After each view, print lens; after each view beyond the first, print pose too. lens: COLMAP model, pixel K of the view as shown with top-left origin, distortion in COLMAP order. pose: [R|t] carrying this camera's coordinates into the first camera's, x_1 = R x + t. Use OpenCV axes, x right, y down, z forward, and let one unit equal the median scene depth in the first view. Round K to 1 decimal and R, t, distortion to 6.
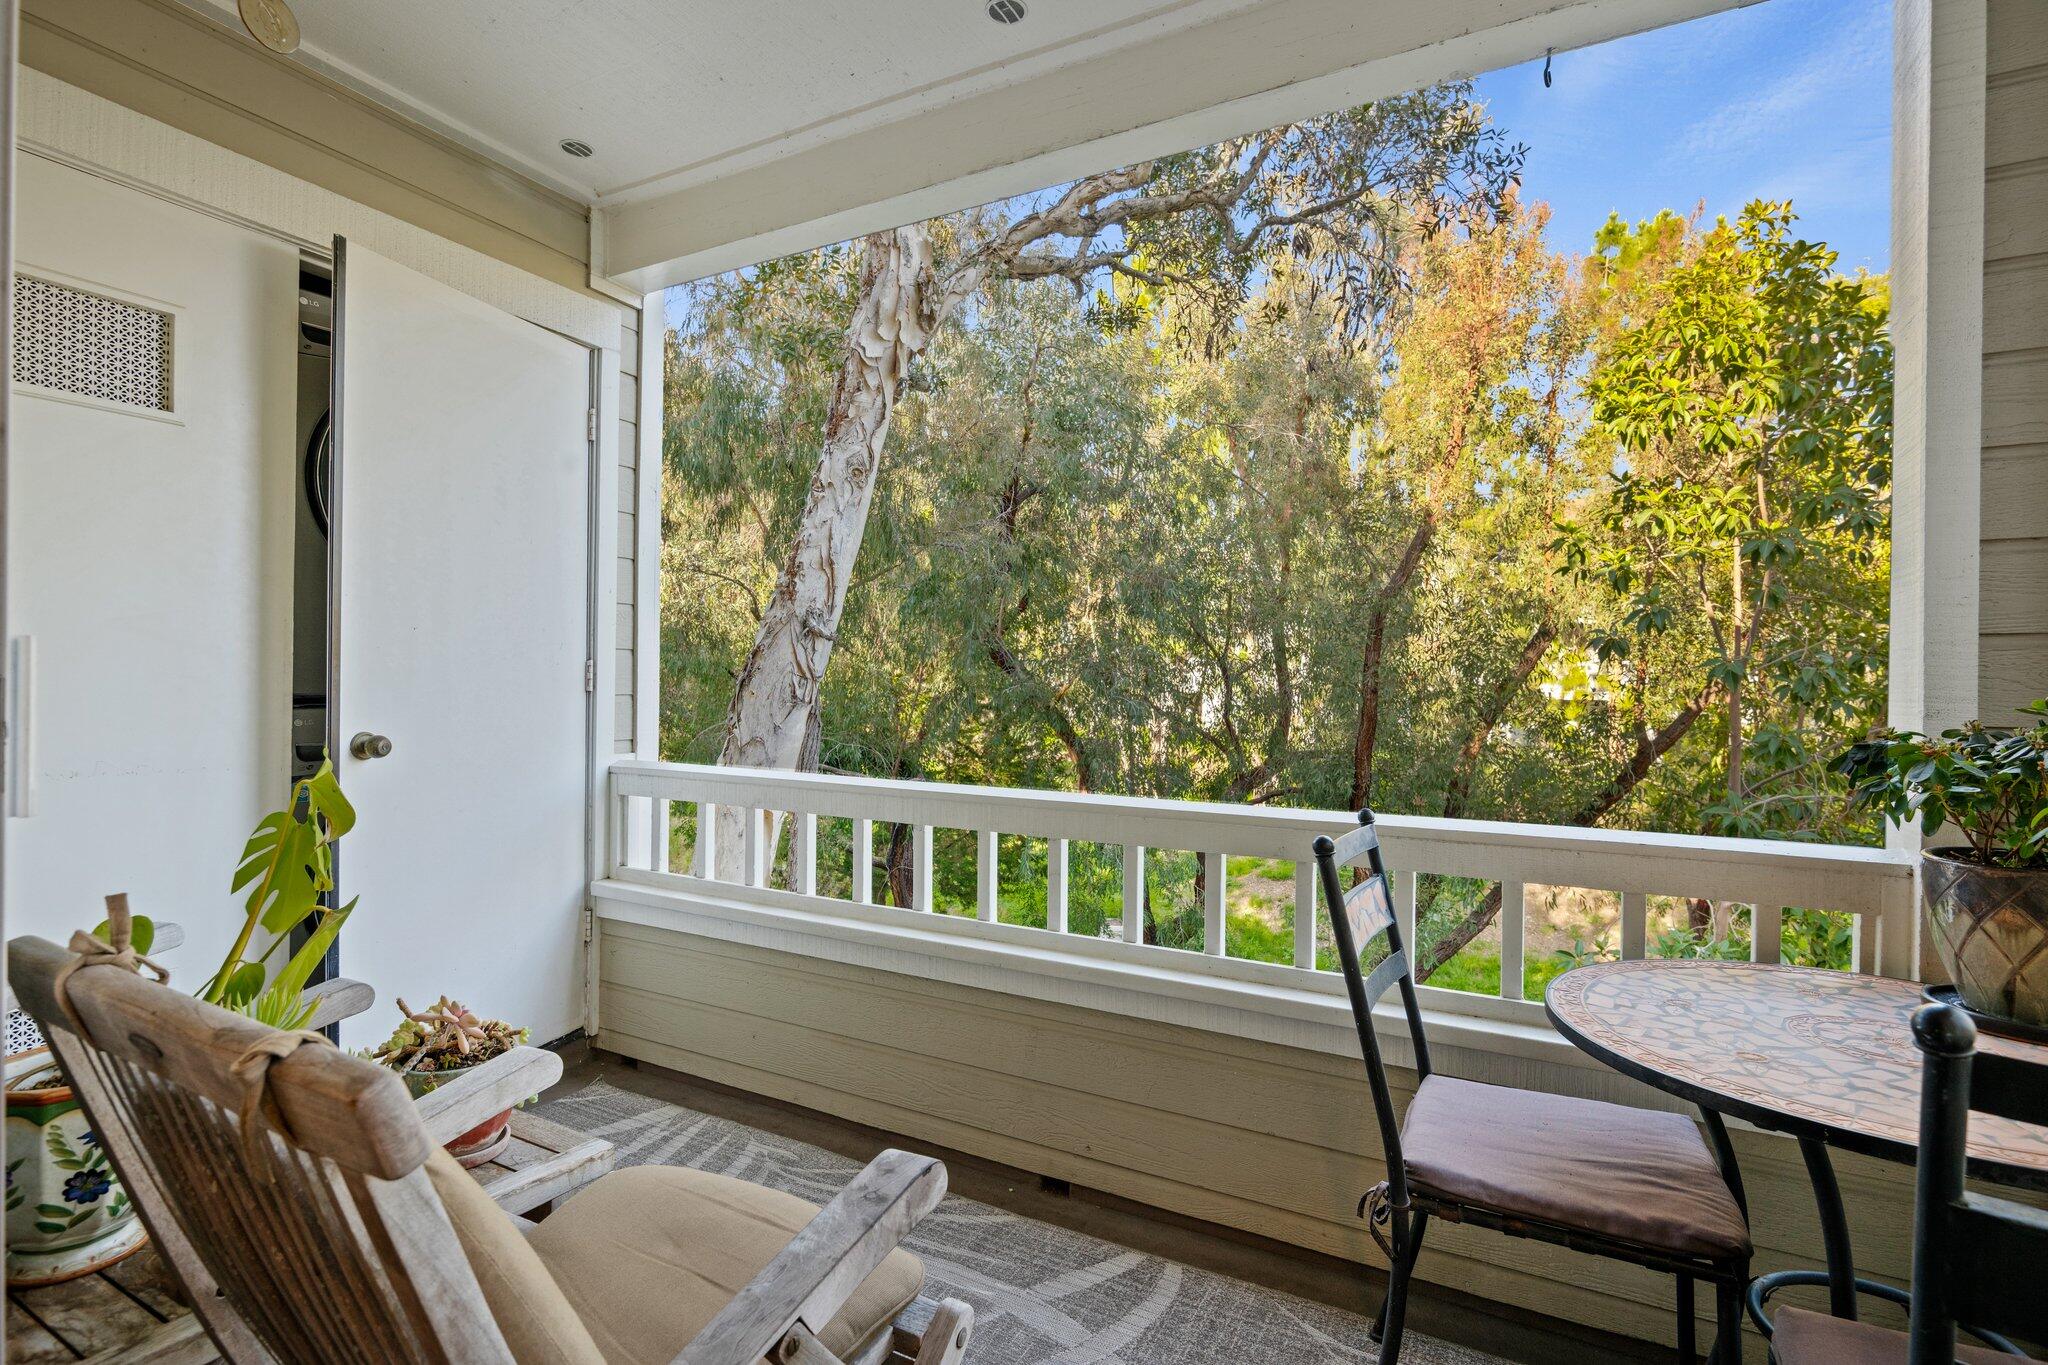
lens RADIAL K [[949.8, 0, 1027.6], [0, 949.8, 690.0], [0, 0, 1]] dist [0.001472, -0.000368]
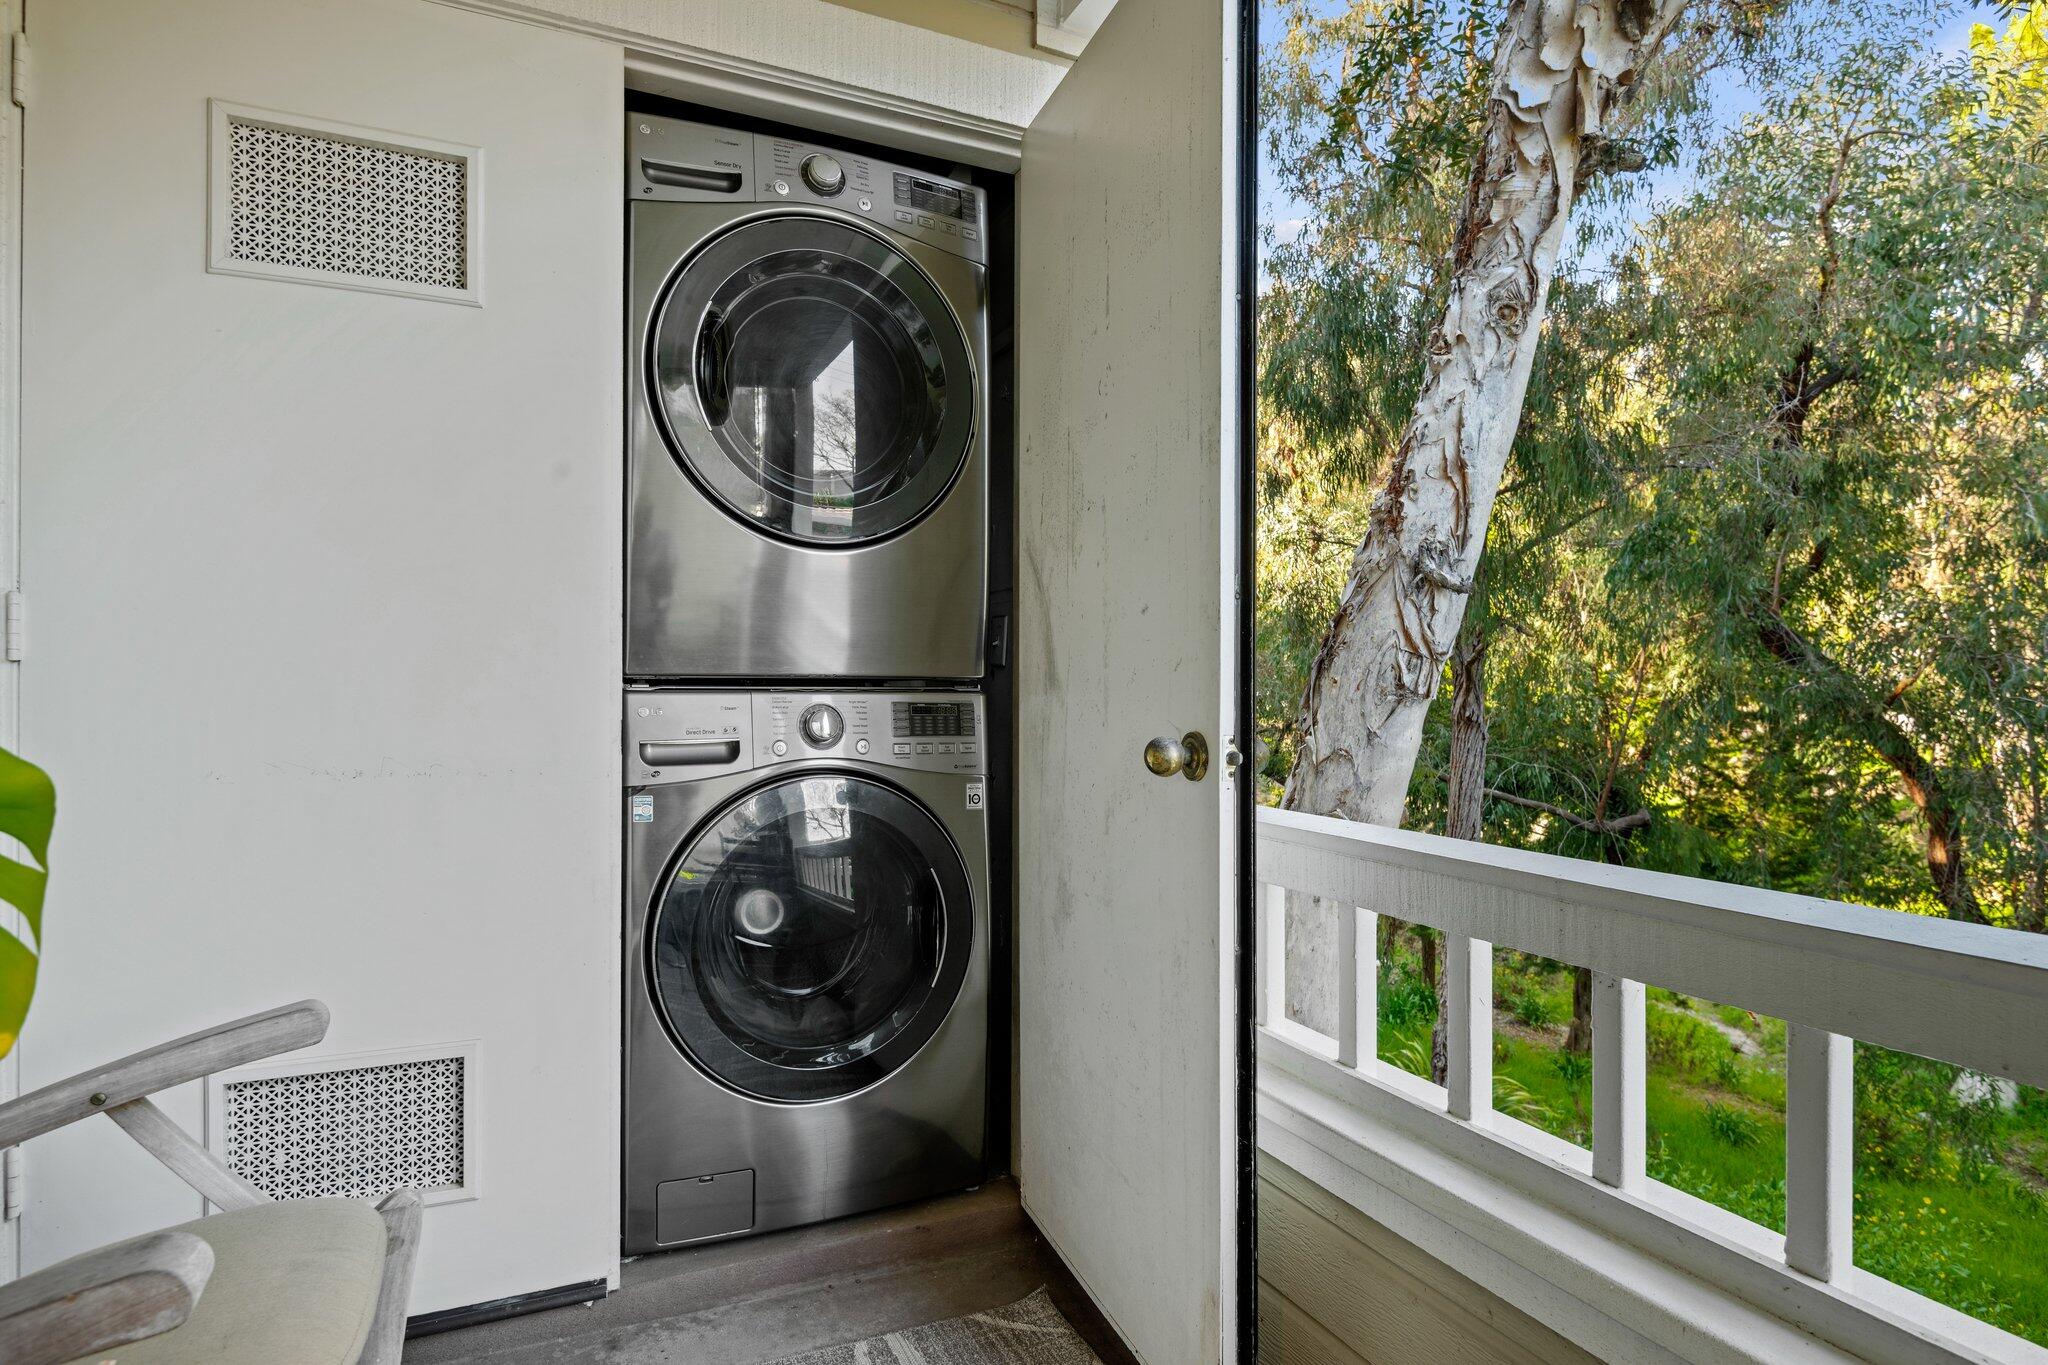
lens RADIAL K [[1114.9, 0, 1017.2], [0, 1114.9, 689.1], [0, 0, 1]] dist [-0.003486, -0.004924]
pose [[0.810673, -0.008263, -0.585441, -0.020446], [0.004813, 0.999961, -0.007449, 0.012263], [0.585479, 0.003221, 0.810681, 0.242837]]
